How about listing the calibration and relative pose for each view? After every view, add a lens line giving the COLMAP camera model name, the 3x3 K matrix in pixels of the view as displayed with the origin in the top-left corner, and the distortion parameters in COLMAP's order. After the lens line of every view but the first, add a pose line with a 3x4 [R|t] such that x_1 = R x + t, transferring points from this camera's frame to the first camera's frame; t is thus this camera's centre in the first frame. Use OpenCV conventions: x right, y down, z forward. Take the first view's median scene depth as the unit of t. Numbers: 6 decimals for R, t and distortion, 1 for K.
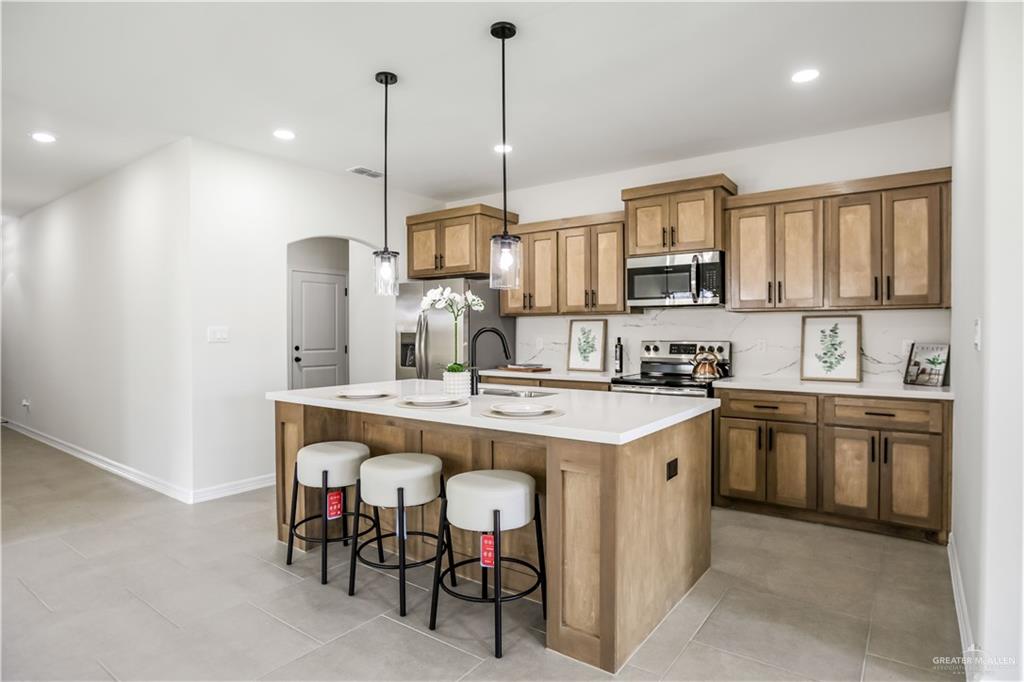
lens RADIAL K [[972.4, 0, 512.3], [0, 972.4, 338.8], [0, 0, 1]] dist [-0.059480, 0.000000]
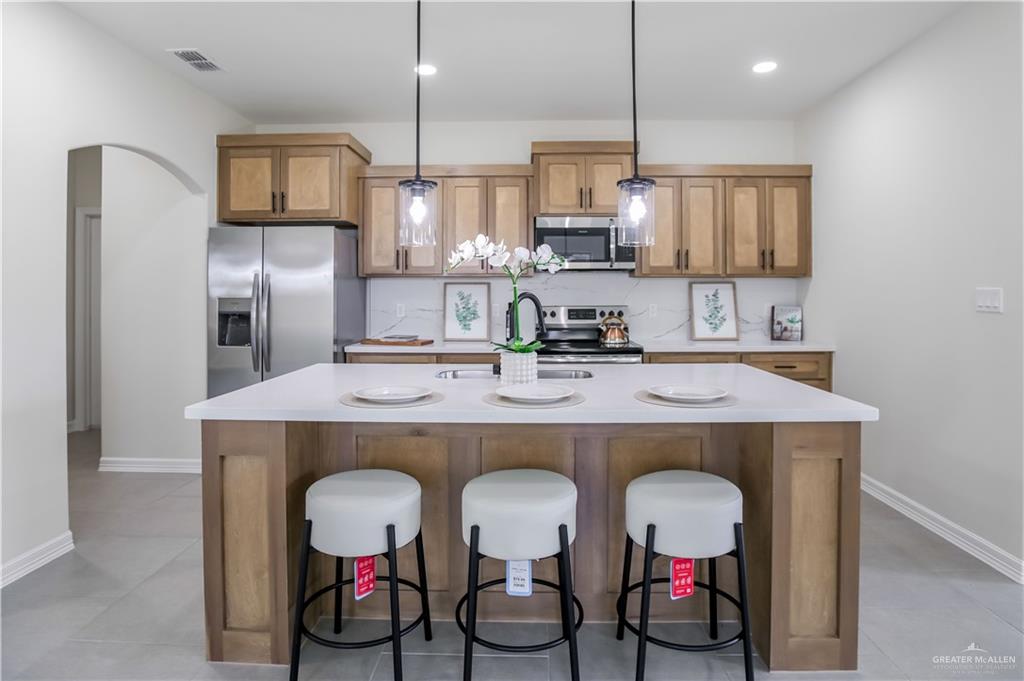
lens RADIAL K [[765.8, 0, 504.1], [0, 765.8, 286.0], [0, 0, 1]] dist [-0.079244, 0.010039]
pose [[0.644309, 0.008109, 0.764722, -0.480142], [0.004163, 0.999892, -0.014110, -0.007643], [-0.764754, 0.012274, 0.644206, 0.586654]]
